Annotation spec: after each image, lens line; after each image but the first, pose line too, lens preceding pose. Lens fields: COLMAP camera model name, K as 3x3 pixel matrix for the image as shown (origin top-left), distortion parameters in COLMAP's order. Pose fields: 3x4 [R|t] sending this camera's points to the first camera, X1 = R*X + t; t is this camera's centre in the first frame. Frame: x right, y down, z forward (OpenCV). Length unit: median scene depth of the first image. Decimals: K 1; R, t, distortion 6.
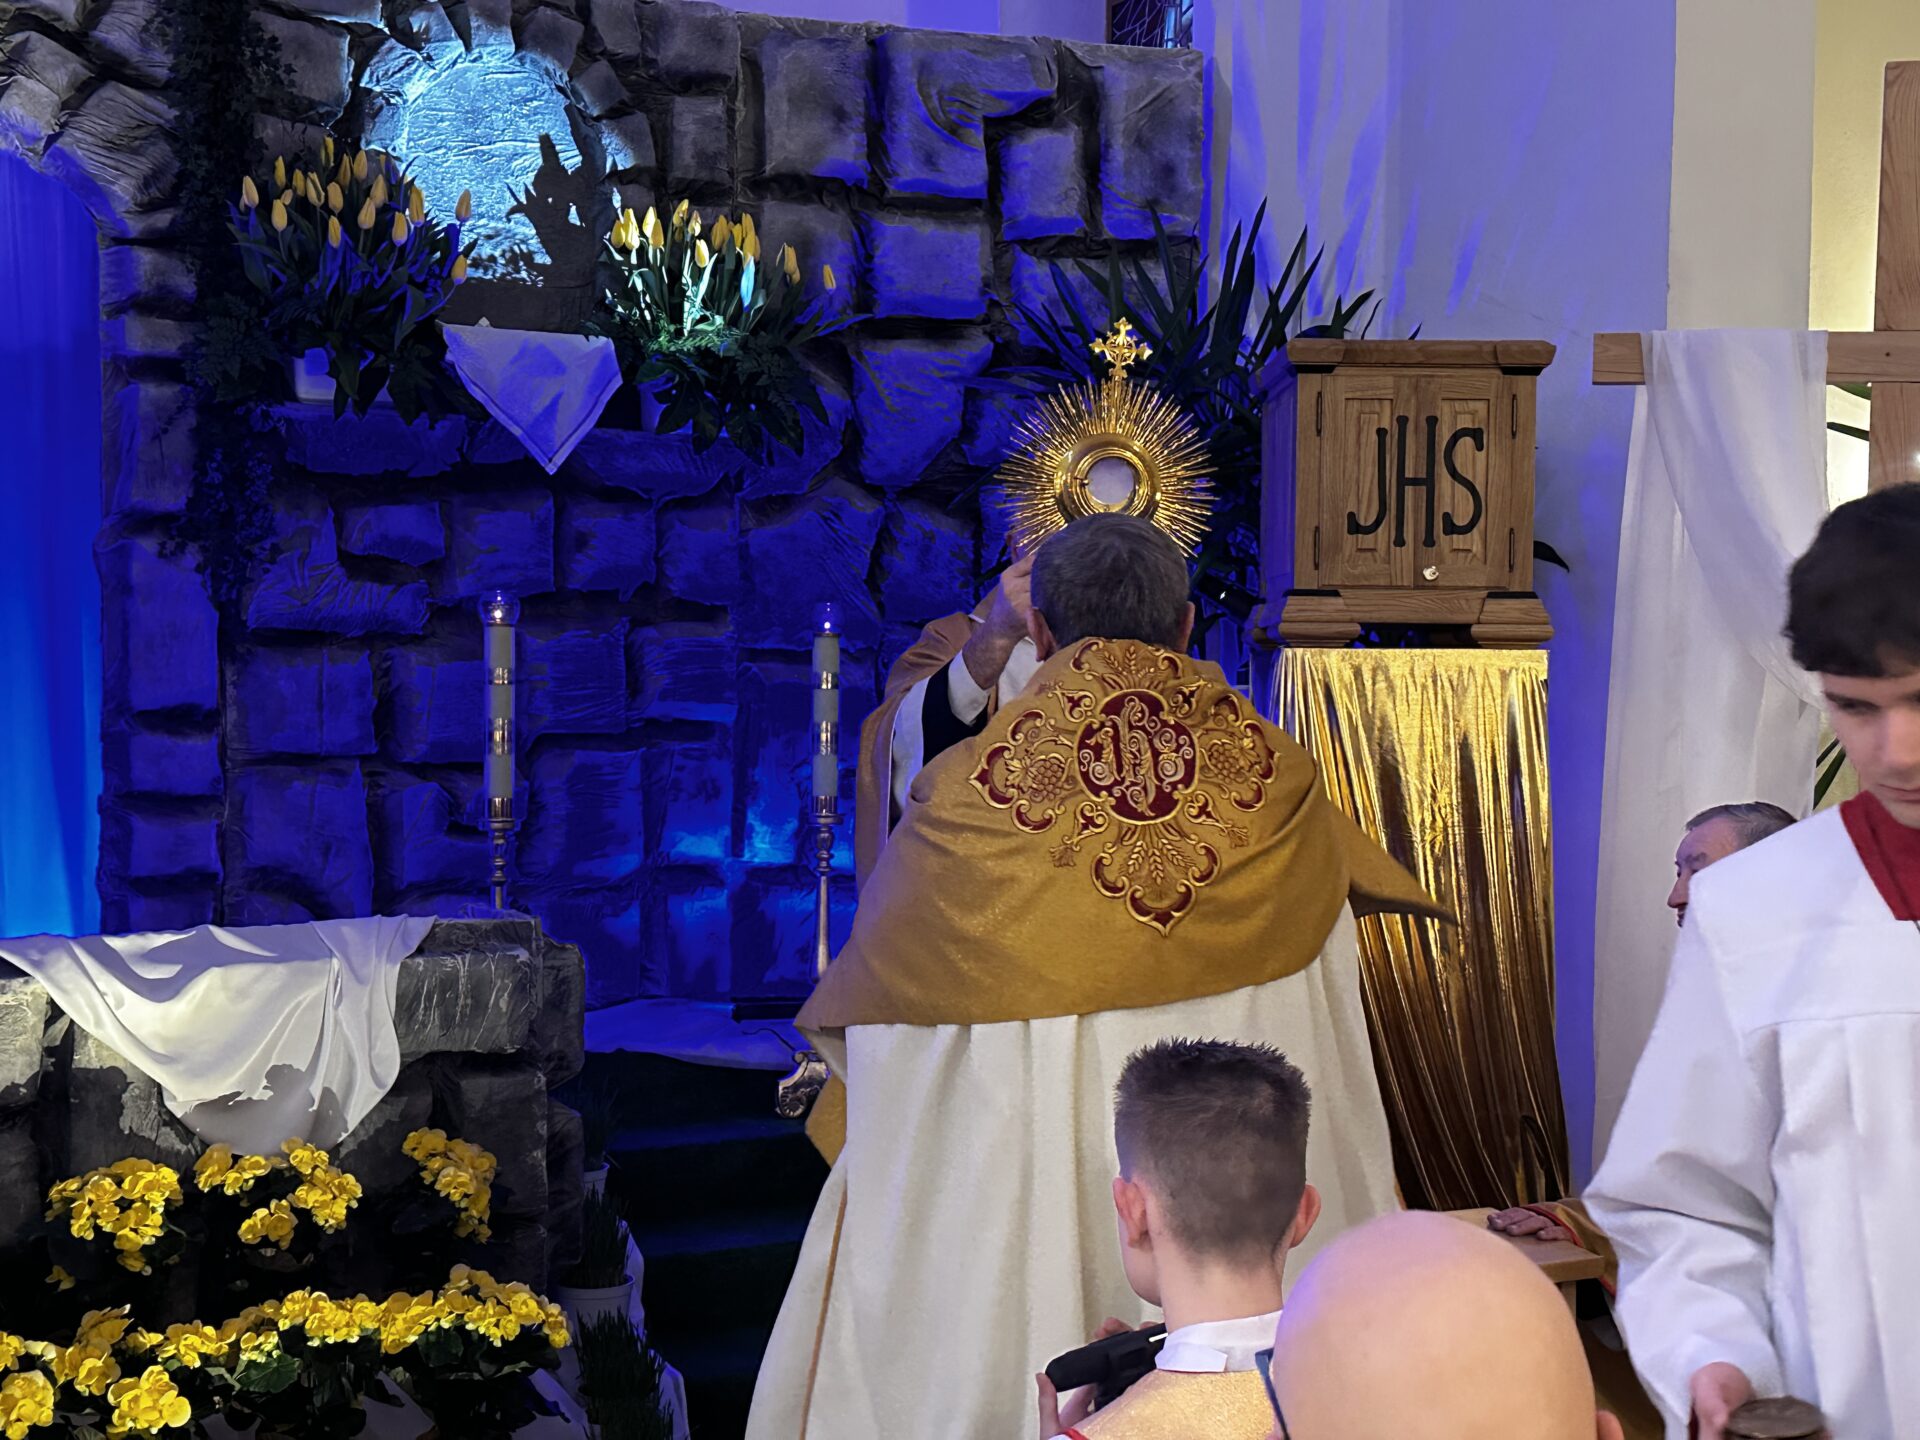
lens RADIAL K [[2561.2, 0, 960.0], [0, 2561.2, 720.0], [0, 0, 1]] dist [0.210921, -0.456658]
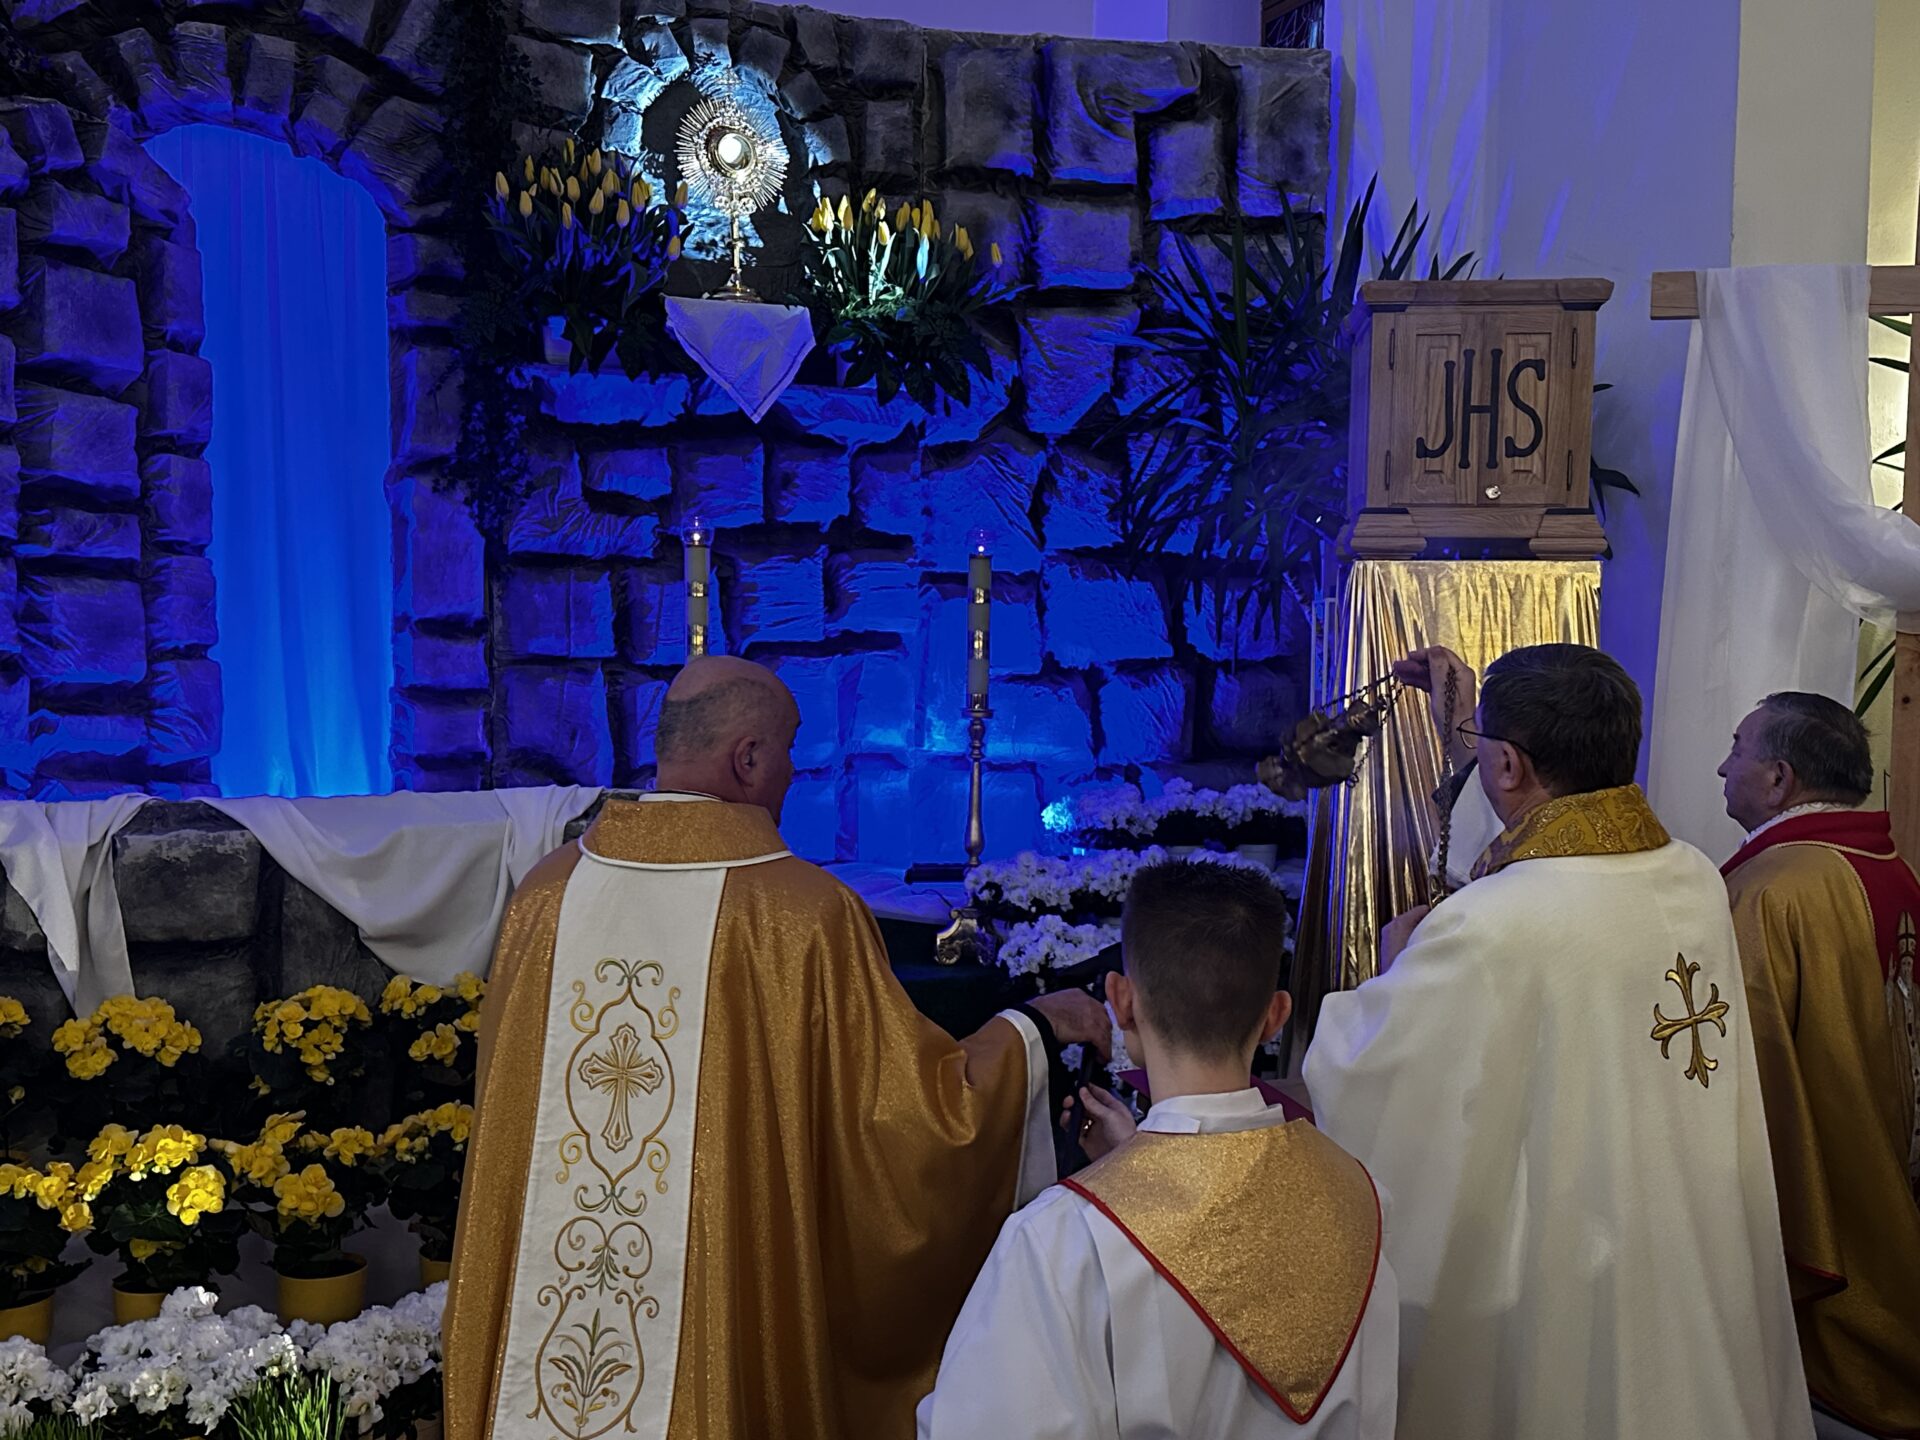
lens RADIAL K [[1991.3, 0, 960.0], [0, 1991.3, 720.0], [0, 0, 1]] dist [0.213795, -0.473644]
pose [[0.991837, 0.009461, -0.127161, 0.055245], [-0.005257, 0.999430, 0.033361, 0.010813], [0.127404, -0.032420, 0.991321, 0.089287]]
